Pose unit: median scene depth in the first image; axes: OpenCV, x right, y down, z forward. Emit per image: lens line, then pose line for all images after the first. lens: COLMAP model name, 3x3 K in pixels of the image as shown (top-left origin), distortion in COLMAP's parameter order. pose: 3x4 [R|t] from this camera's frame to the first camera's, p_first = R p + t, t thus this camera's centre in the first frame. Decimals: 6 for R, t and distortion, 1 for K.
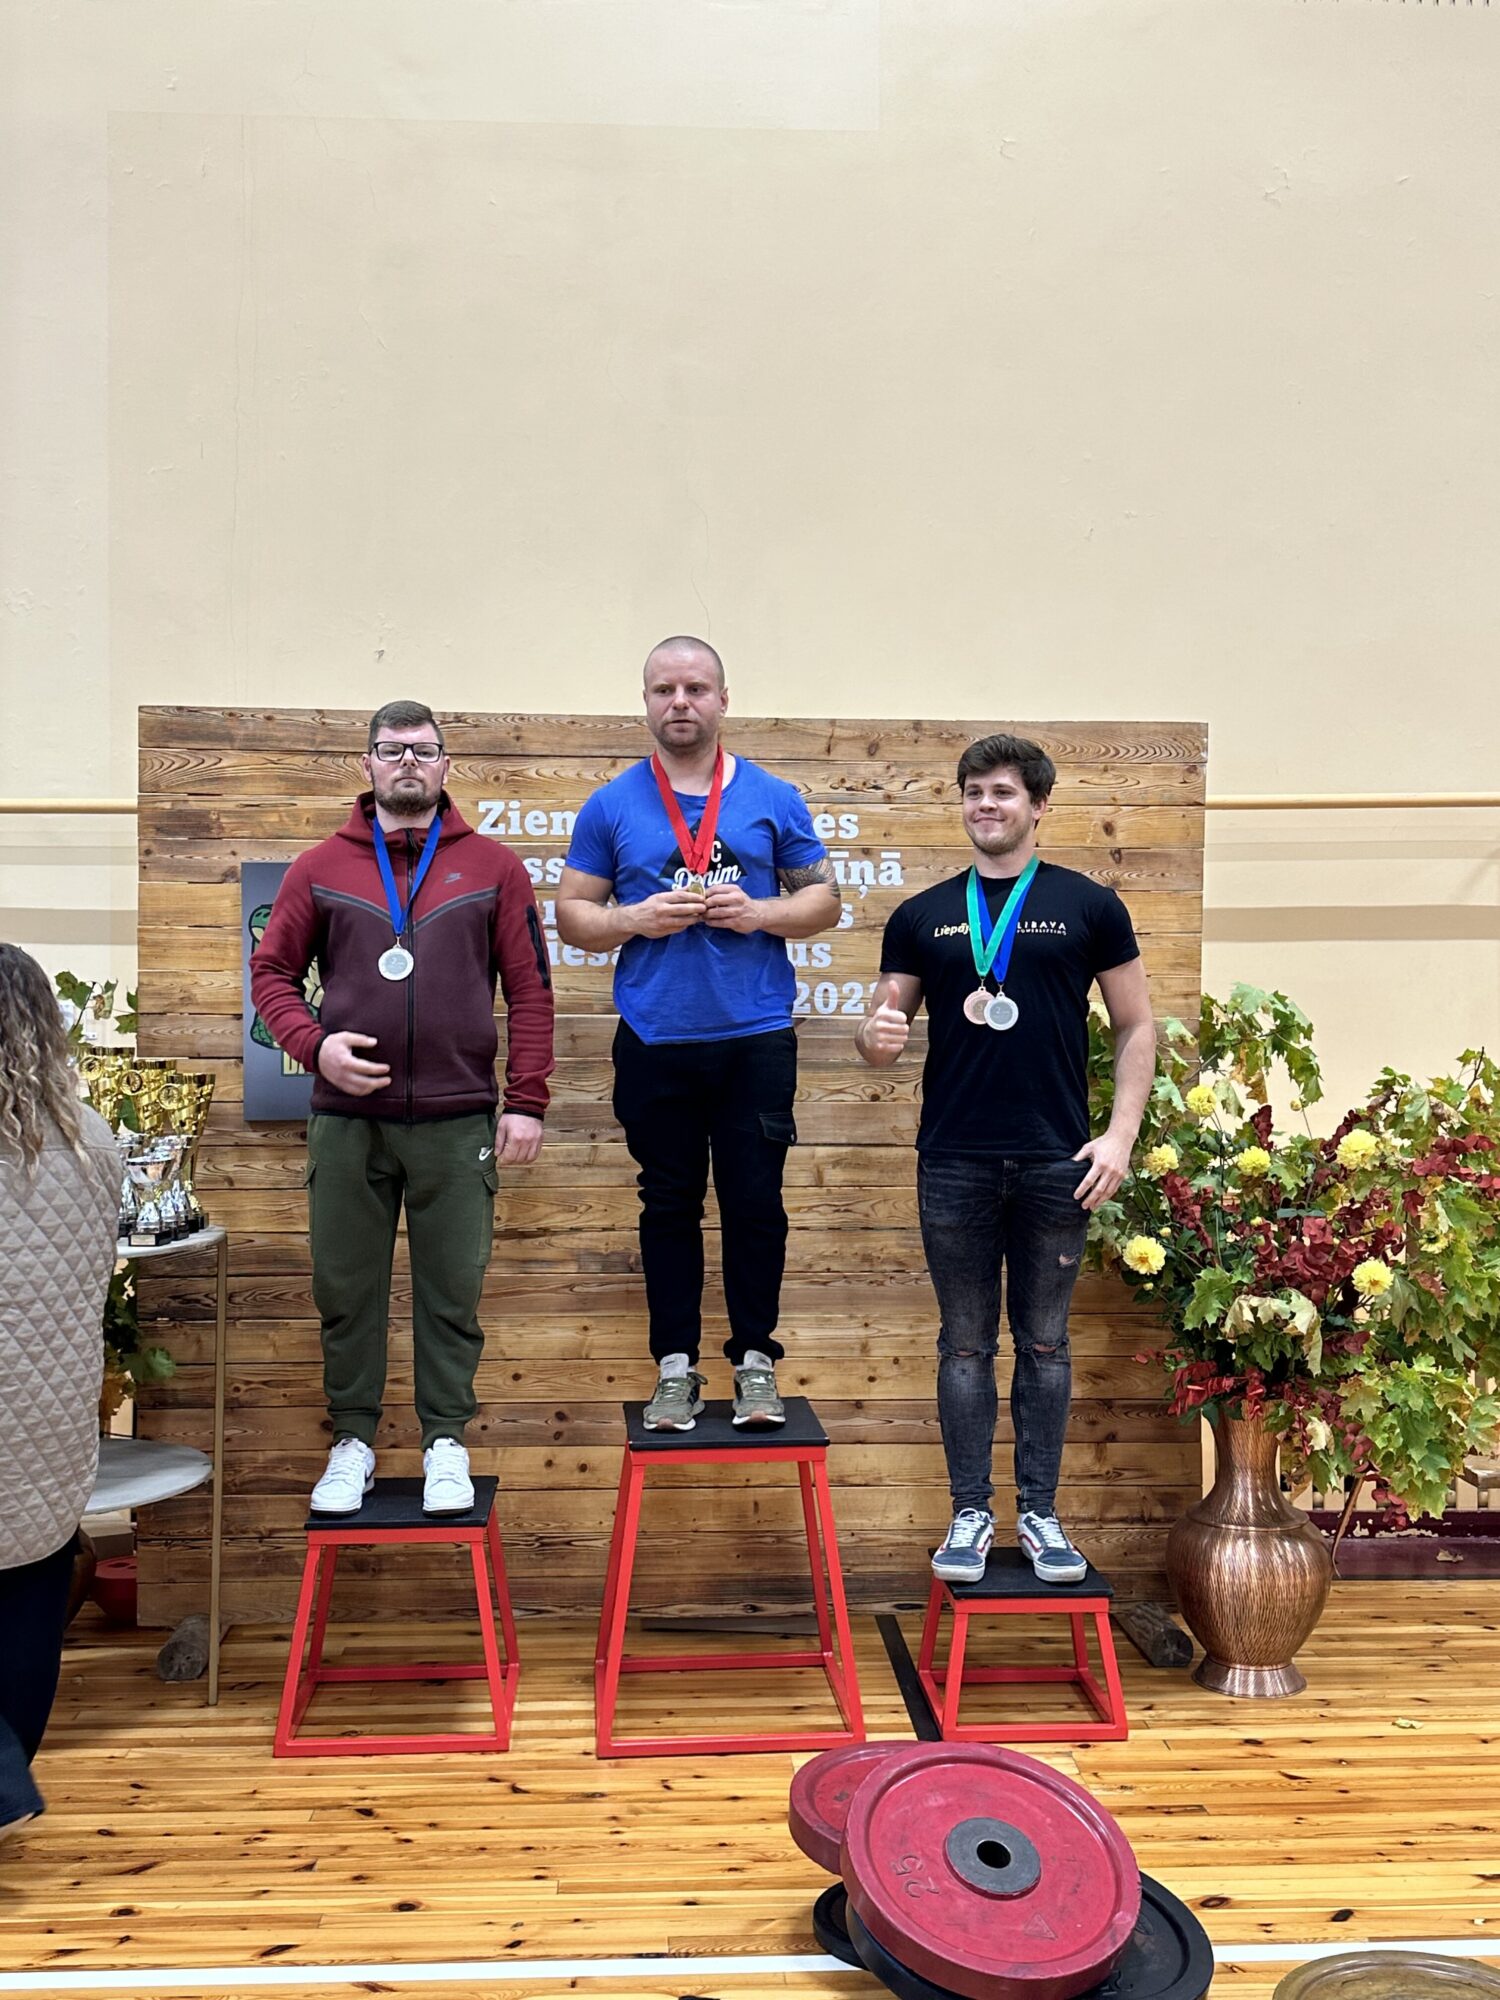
lens RADIAL K [[2051.1, 0, 763.6], [0, 2051.1, 1005.8], [0, 0, 1]] dist [0.096755, 0.000000]
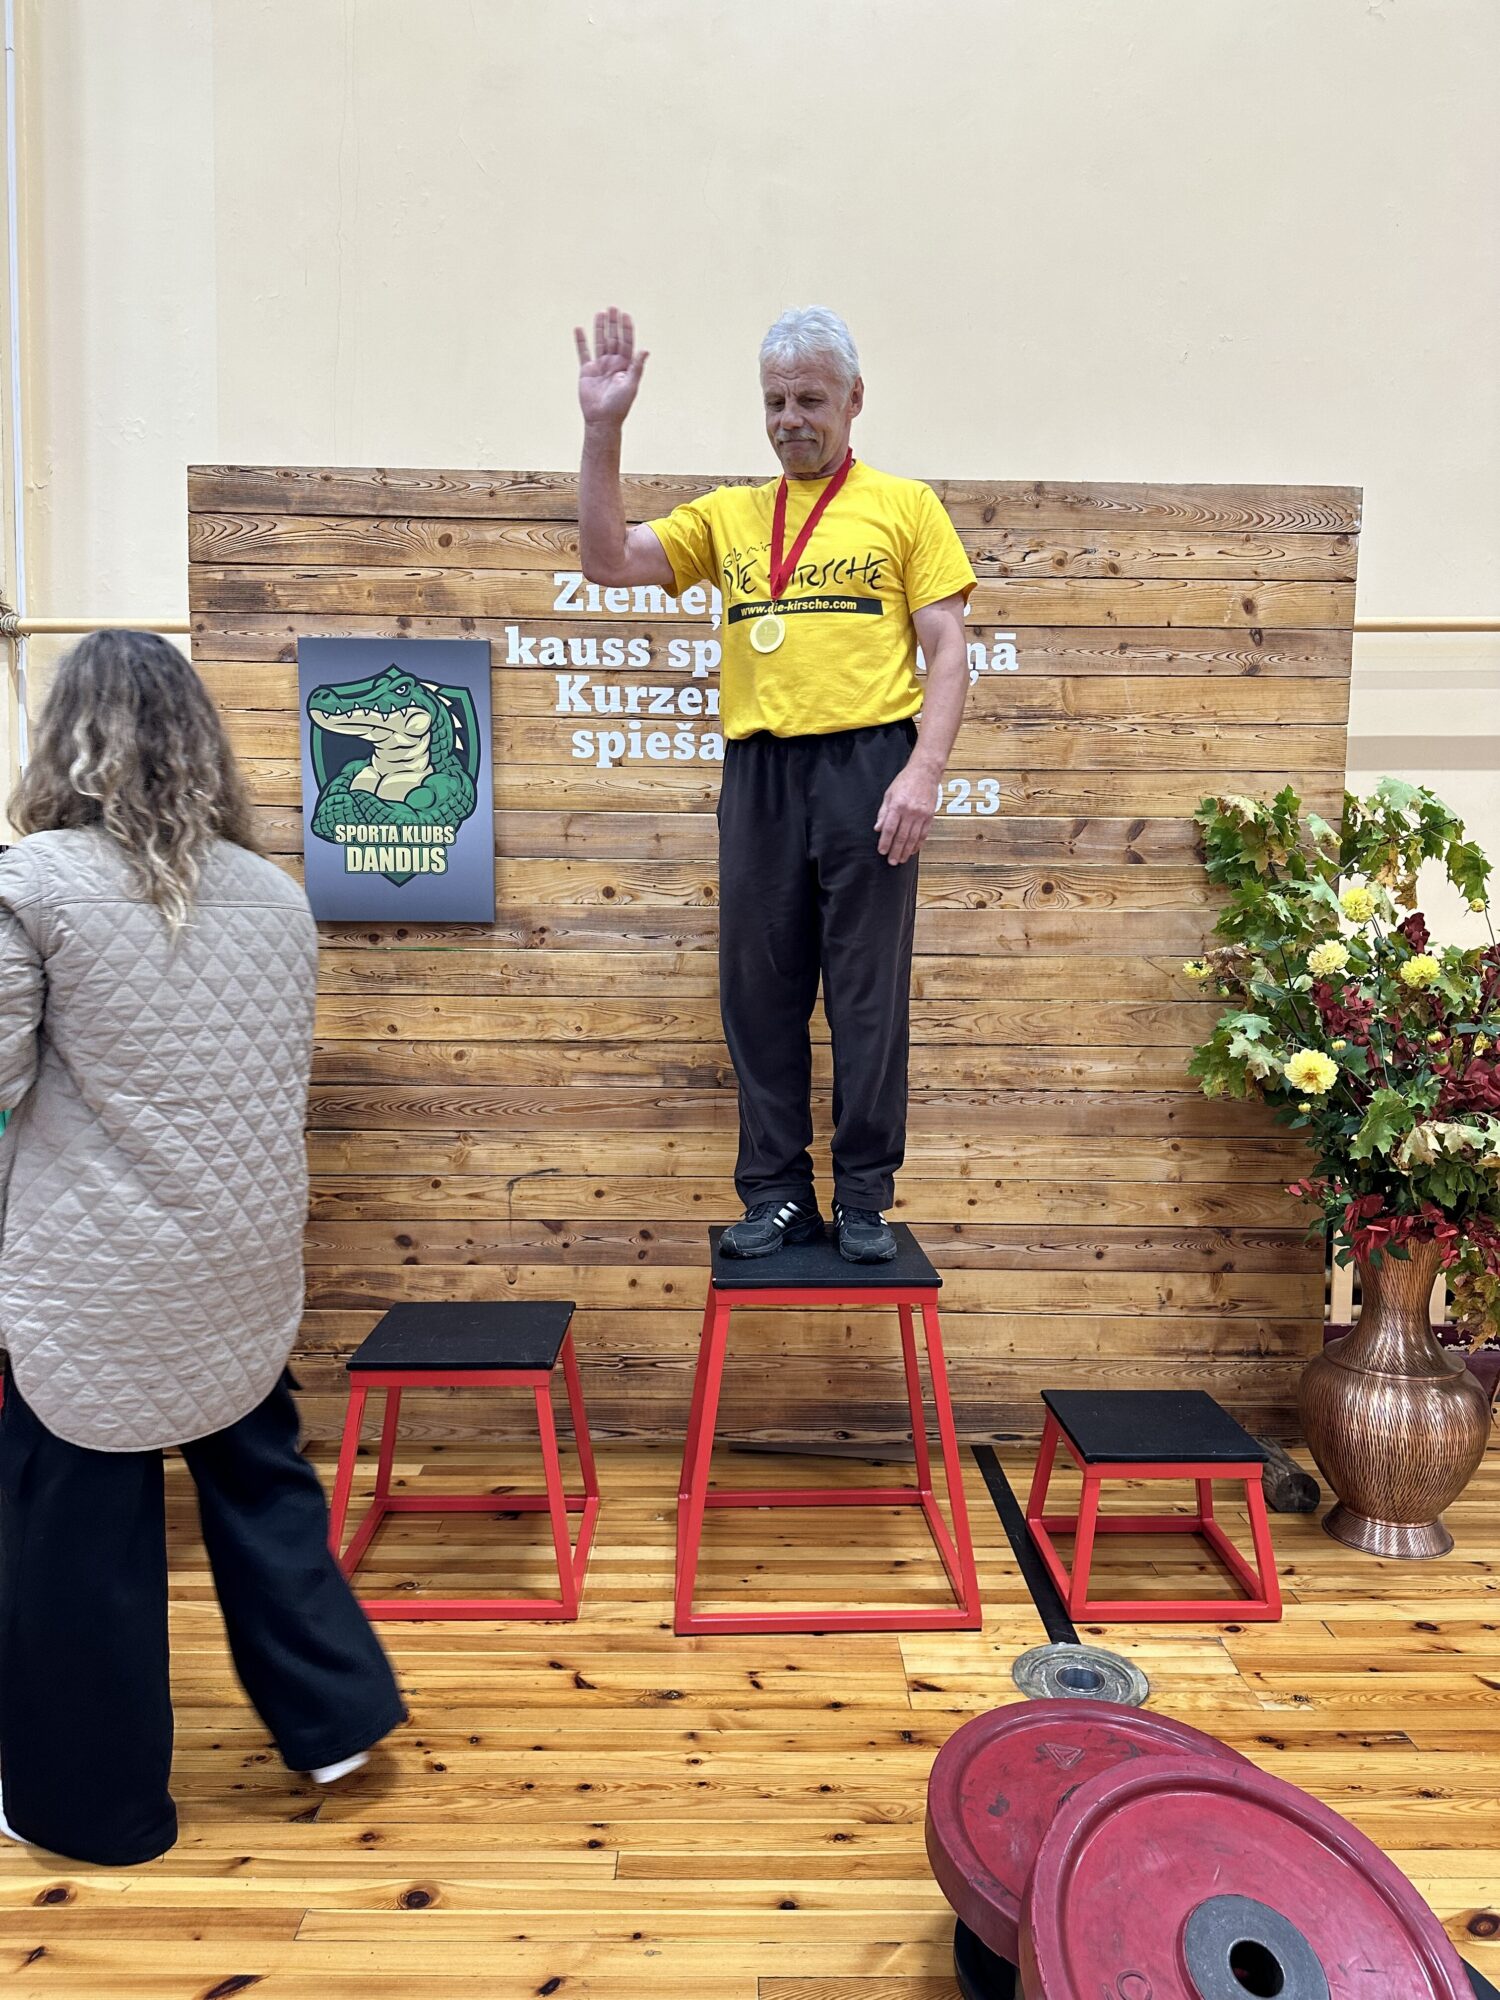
lens RADIAL K [[1377.4, 0, 762.6], [0, 1377.4, 1010.3], [0, 0, 1]] dist [0.079397, -0.076842]
pose [[0.999146, 0.010073, -0.040060, -0.019489], [-0.007193, 0.997423, 0.071387, 0.049356], [0.040676, -0.071037, 0.996644, 0.374000]]
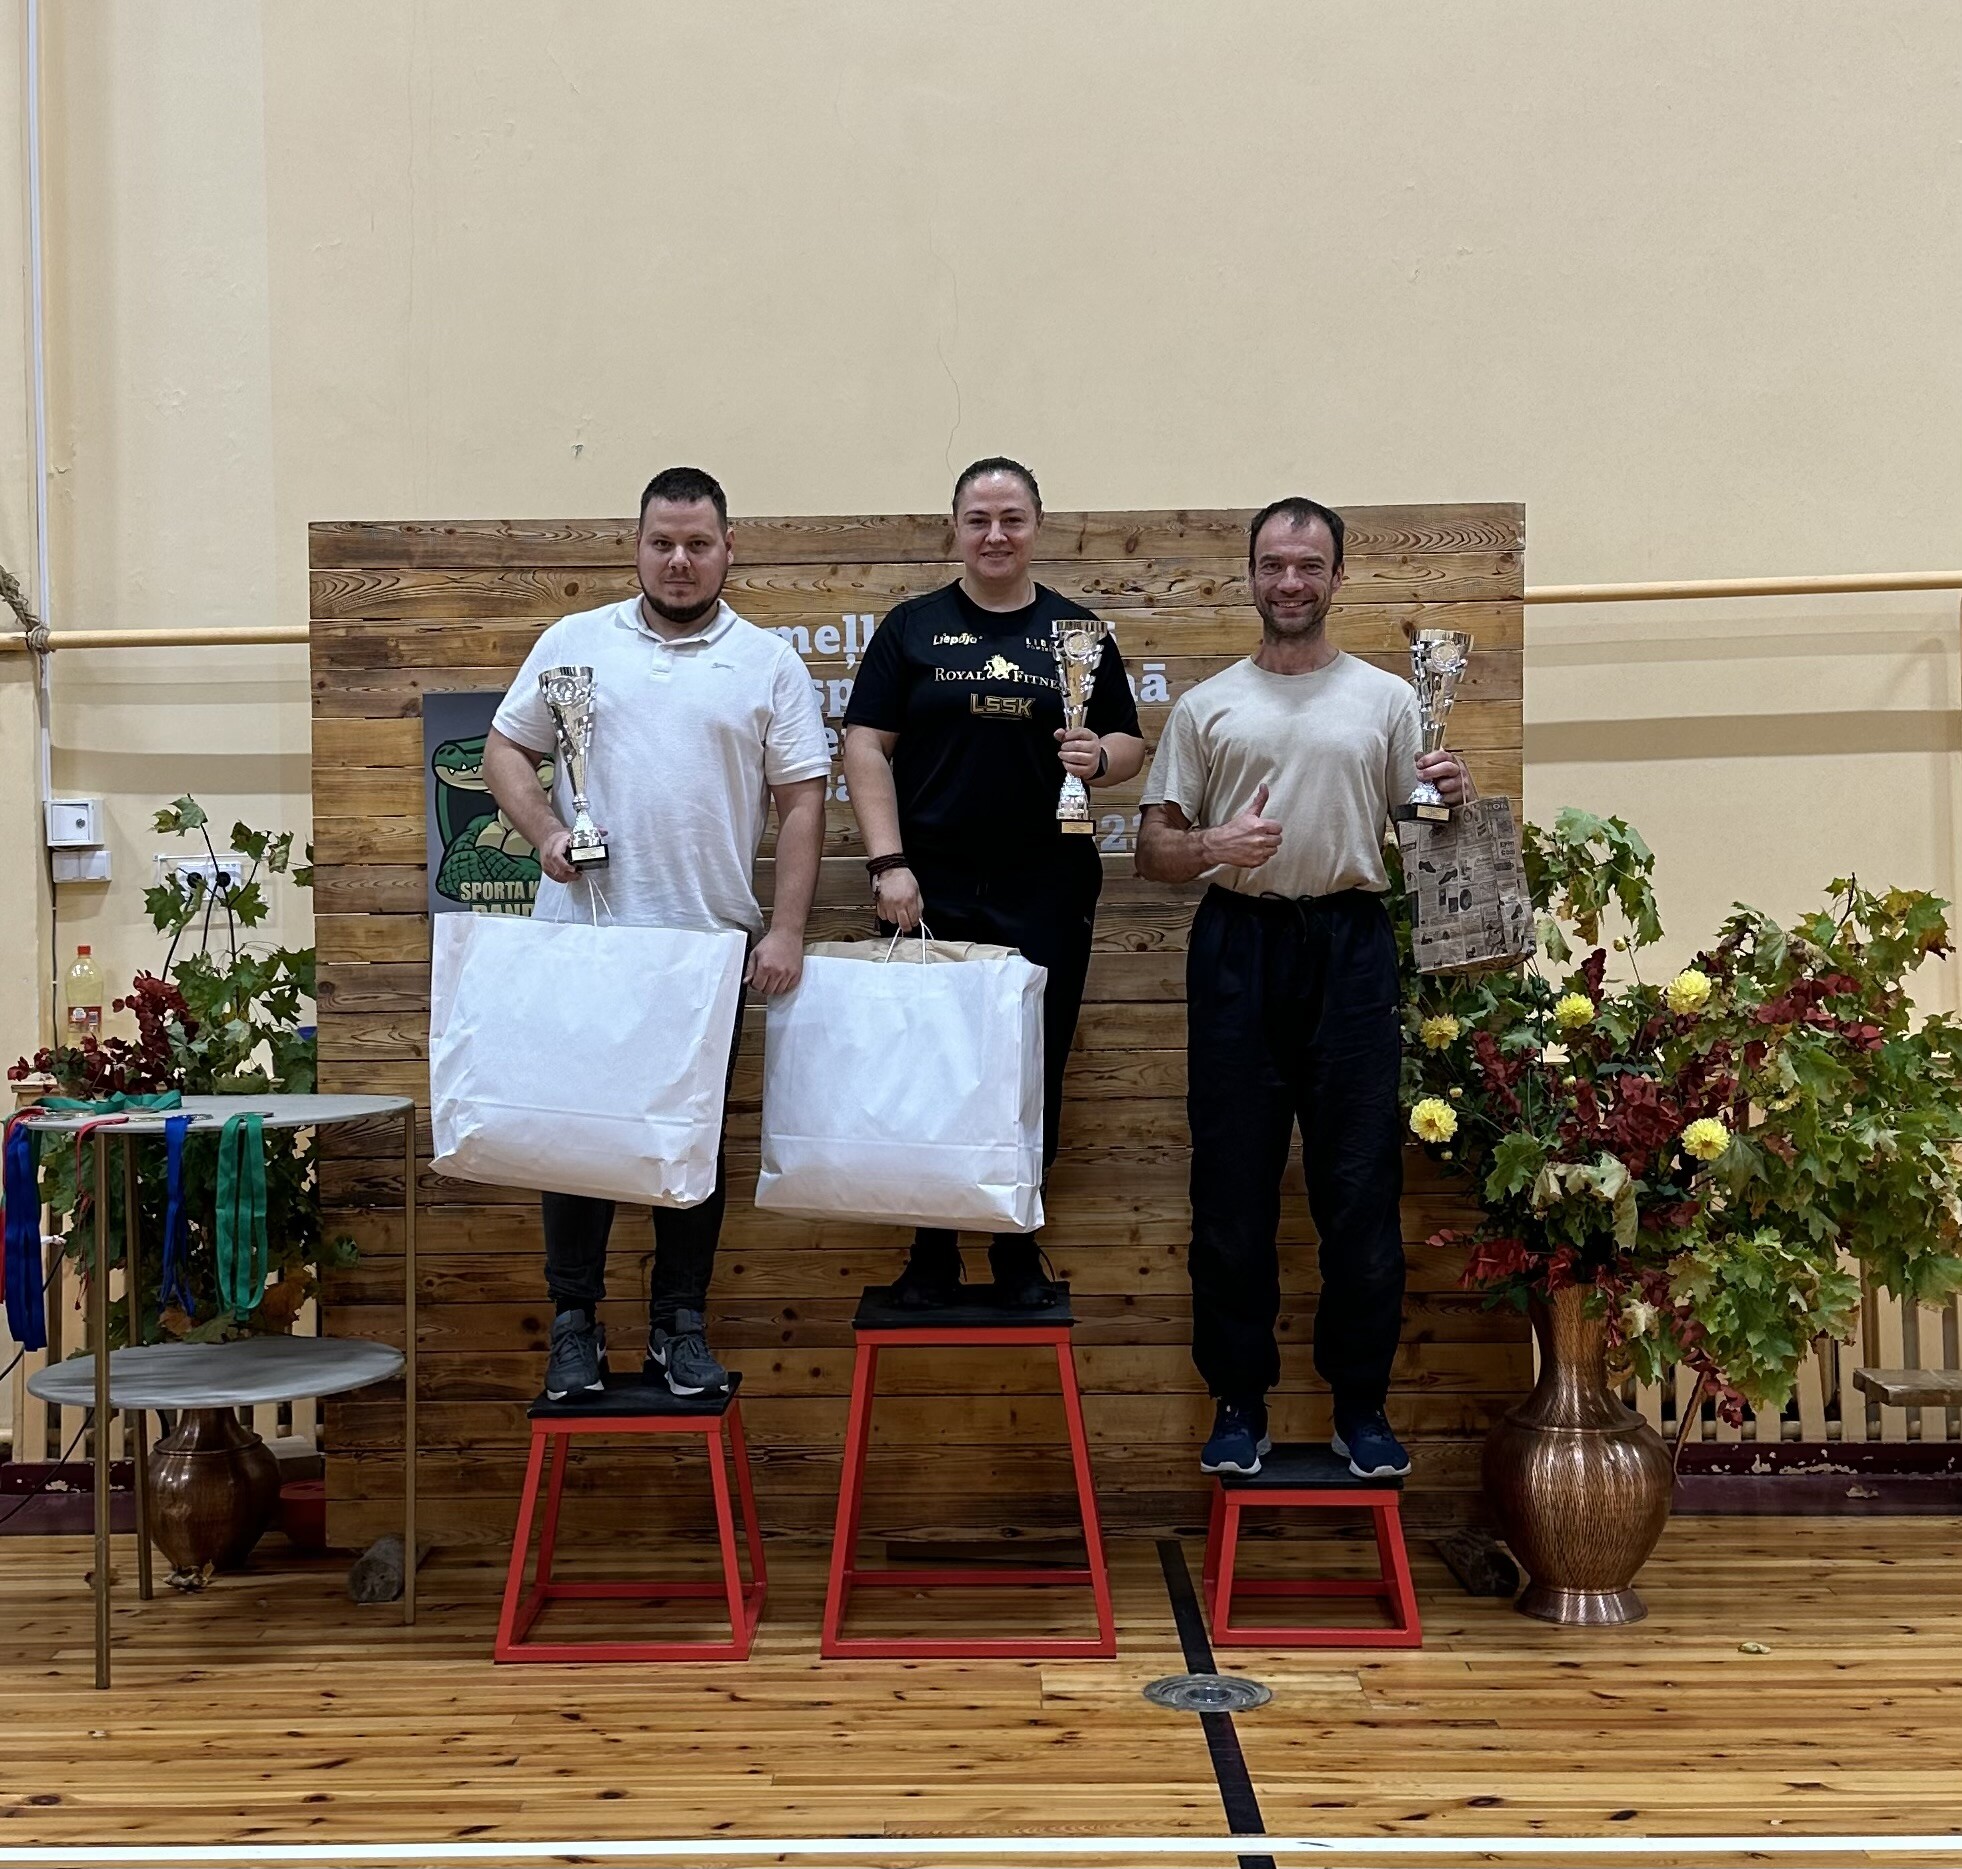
lens RADIAL K [[2773.8, 0, 900.9], [0, 2773.8, 887.7], [0, 0, 1]] dist [0.124213, 0.000000]
pose [[0.996215, -0.018219, -0.084992, 0.053968], [0.018373, 0.999831, 0.001035, 0.016863], [0.084958, -0.002593, 0.996381, -0.183117]]
